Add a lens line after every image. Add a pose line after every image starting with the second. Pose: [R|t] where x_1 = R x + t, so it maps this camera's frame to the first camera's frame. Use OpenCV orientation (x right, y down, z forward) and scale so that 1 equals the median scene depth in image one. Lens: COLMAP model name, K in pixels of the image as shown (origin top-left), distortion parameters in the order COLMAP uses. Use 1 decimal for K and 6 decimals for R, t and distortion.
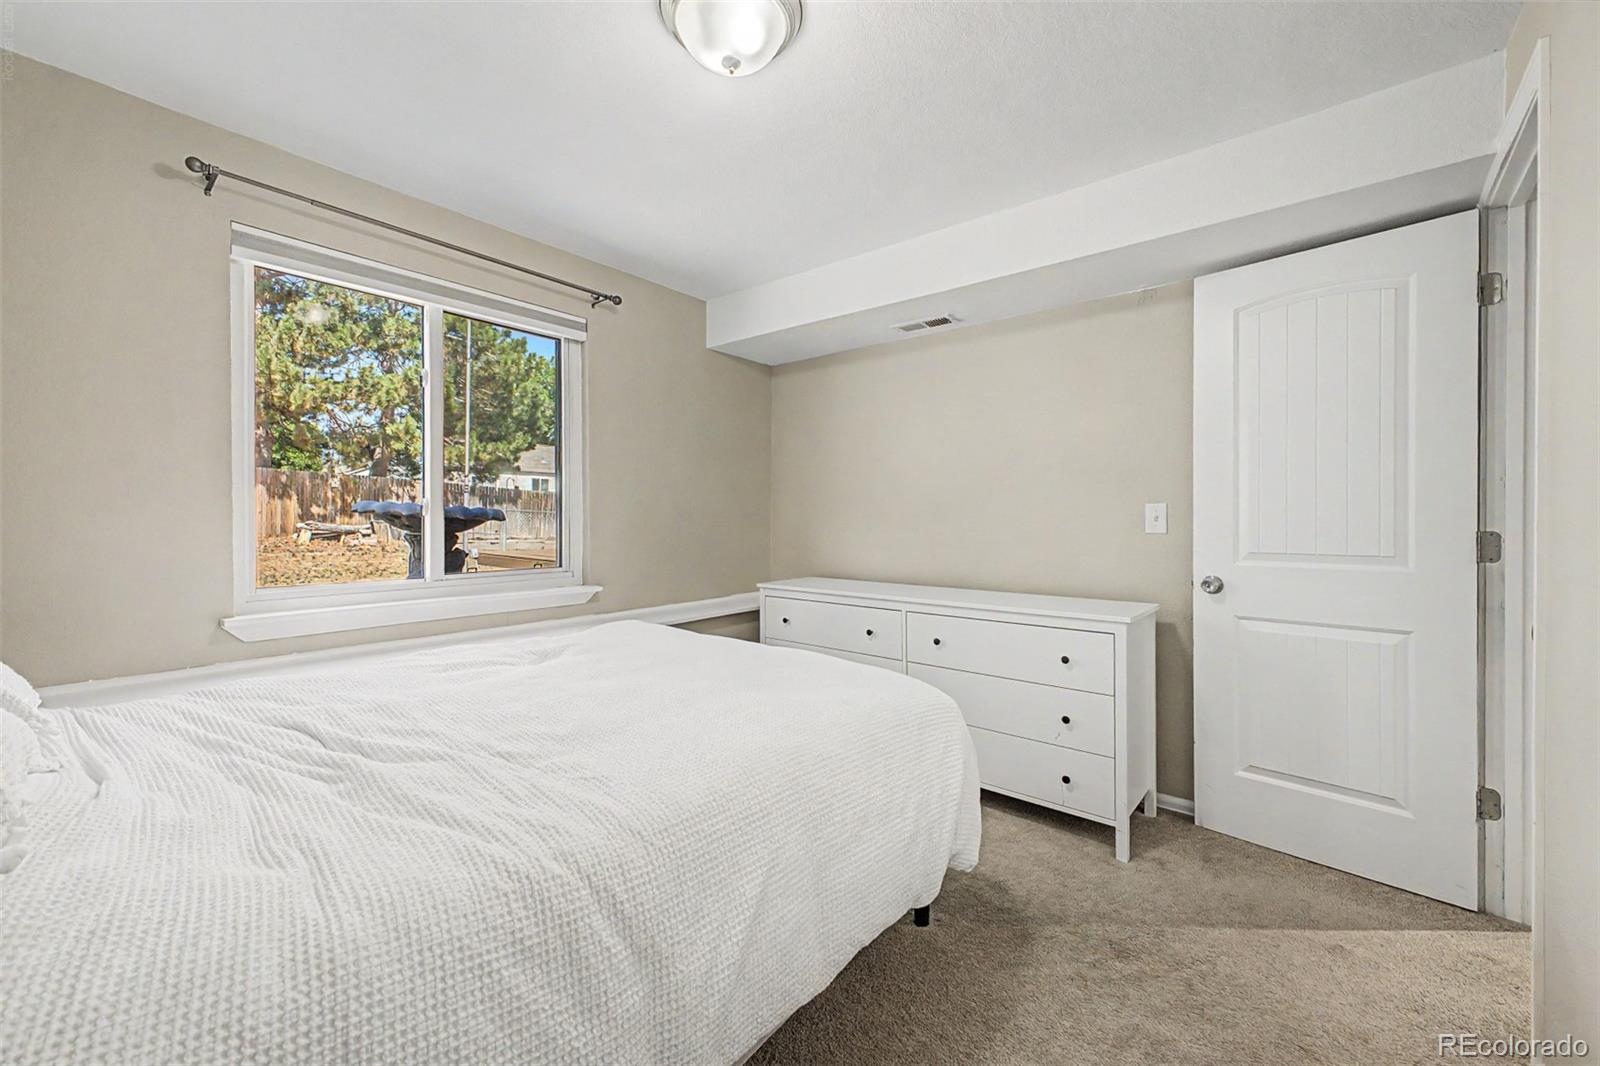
lens RADIAL K [[630.9, 0, 801.8], [0, 630.9, 523.9], [0, 0, 1]] dist [0.021044, -0.006684]
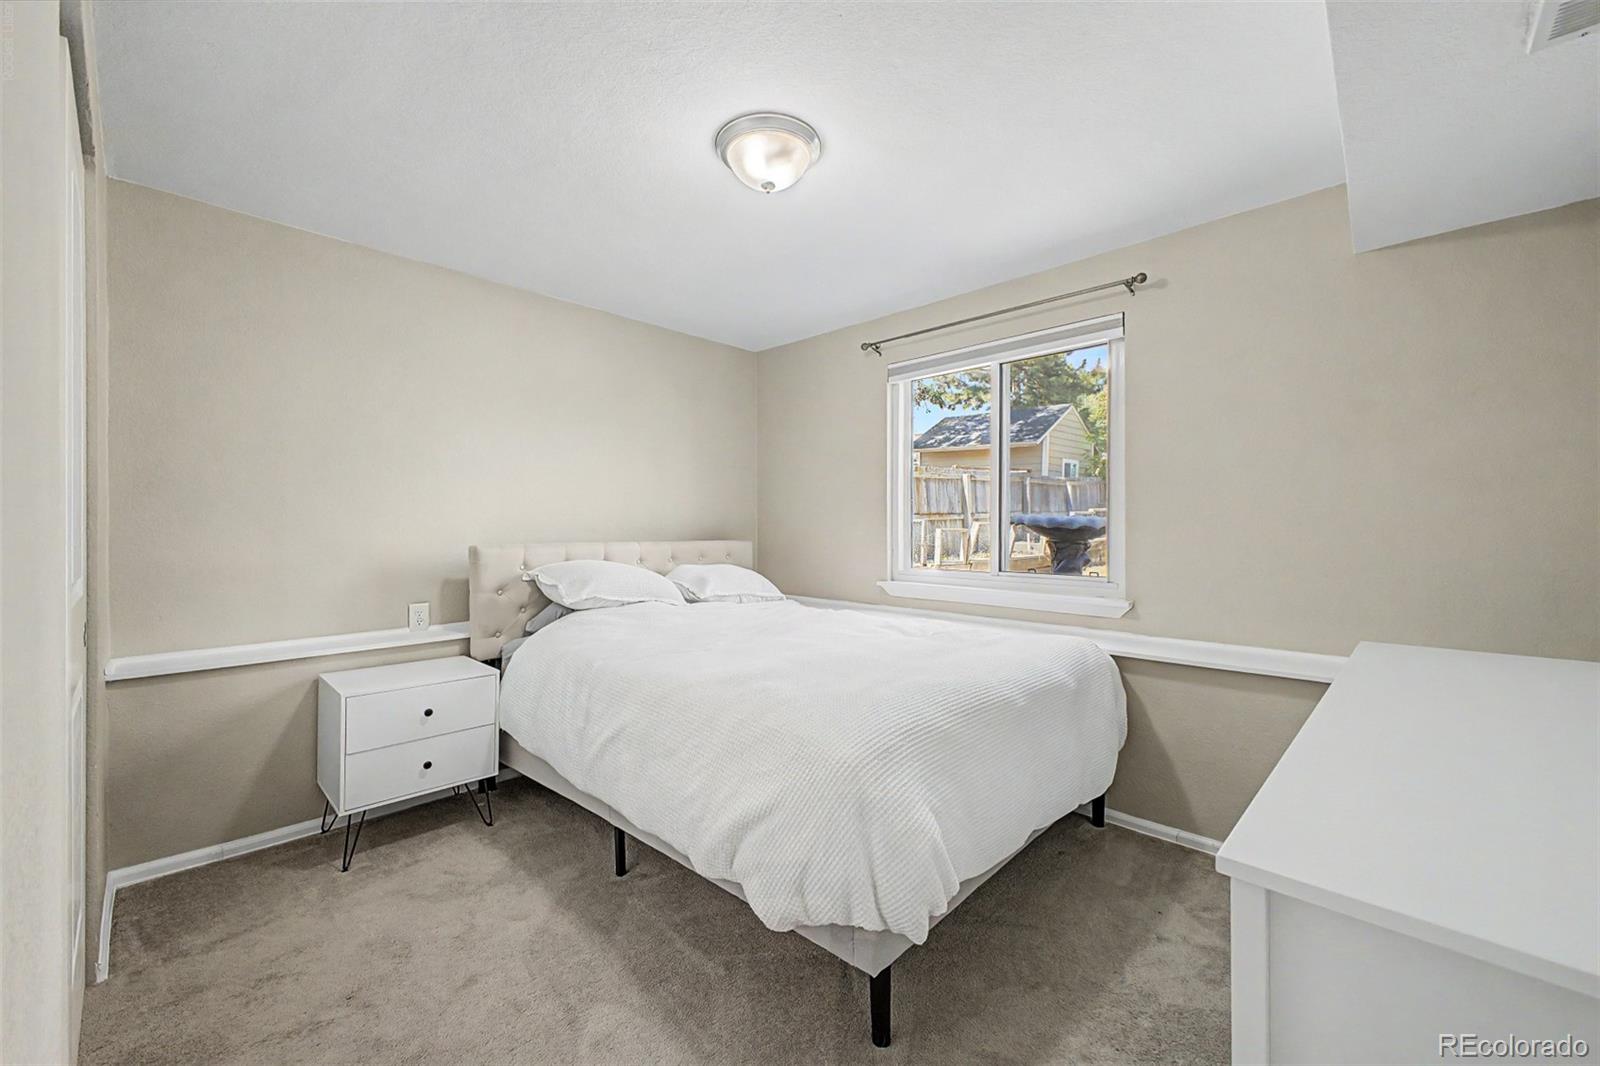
lens RADIAL K [[630.9, 0, 801.8], [0, 630.9, 523.9], [0, 0, 1]] dist [0.021044, -0.006684]
pose [[-0.084351, -0.004099, -0.996428, 0.664430], [-0.007795, 0.999964, -0.003454, -0.007019], [0.996406, 0.007476, -0.084380, 0.649789]]
